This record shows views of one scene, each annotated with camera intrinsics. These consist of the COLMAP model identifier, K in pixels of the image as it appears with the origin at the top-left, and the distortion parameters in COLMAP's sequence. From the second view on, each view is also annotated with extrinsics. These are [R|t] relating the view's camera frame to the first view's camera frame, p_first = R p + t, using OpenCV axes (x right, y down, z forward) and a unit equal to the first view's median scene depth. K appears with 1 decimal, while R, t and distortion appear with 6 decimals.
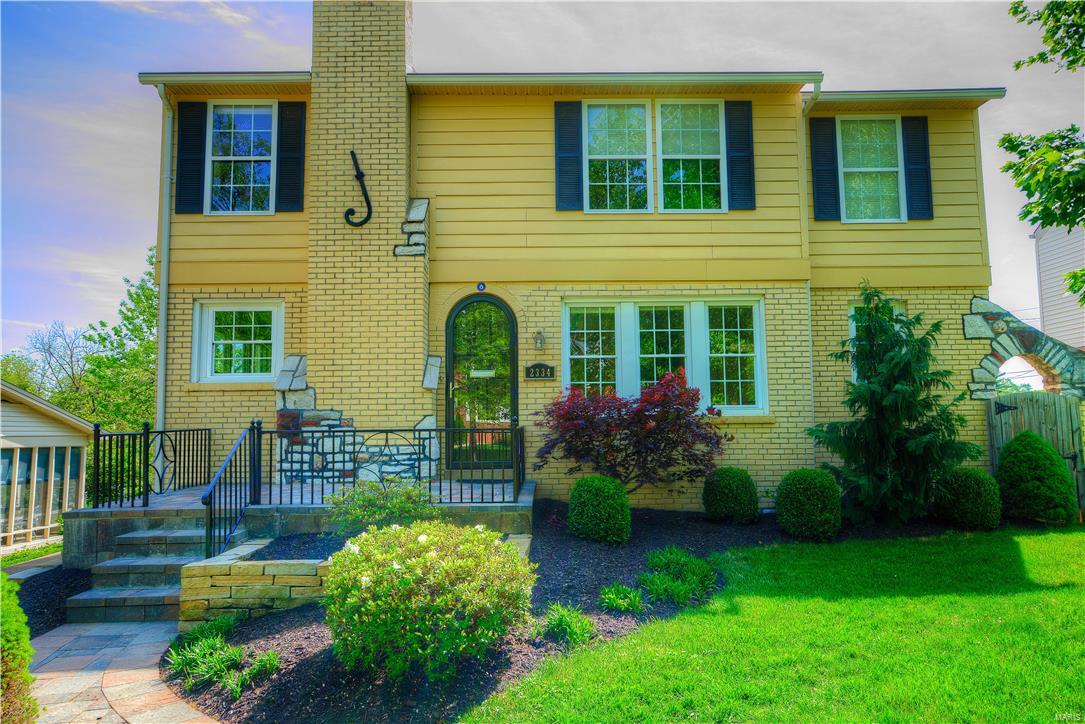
lens RADIAL K [[753.0, 0, 543.8], [0, 753.0, 360.9], [0, 0, 1]] dist [-0.002982, 0.001465]
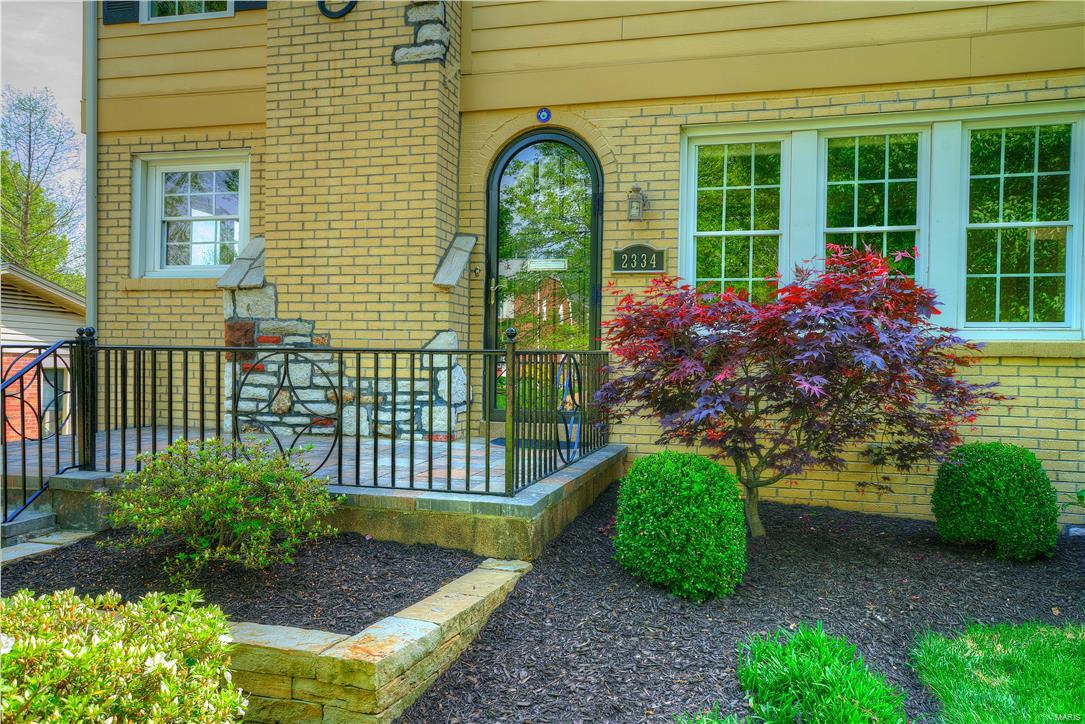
lens RADIAL K [[857.5, 0, 541.6], [0, 857.5, 362.3], [0, 0, 1]] dist [0.029126, 0.017546]
pose [[0.960413, 0.025651, -0.277396, 0.111316], [-0.001467, 0.996204, 0.087039, 0.036854], [0.278575, -0.083187, 0.956805, 0.355528]]
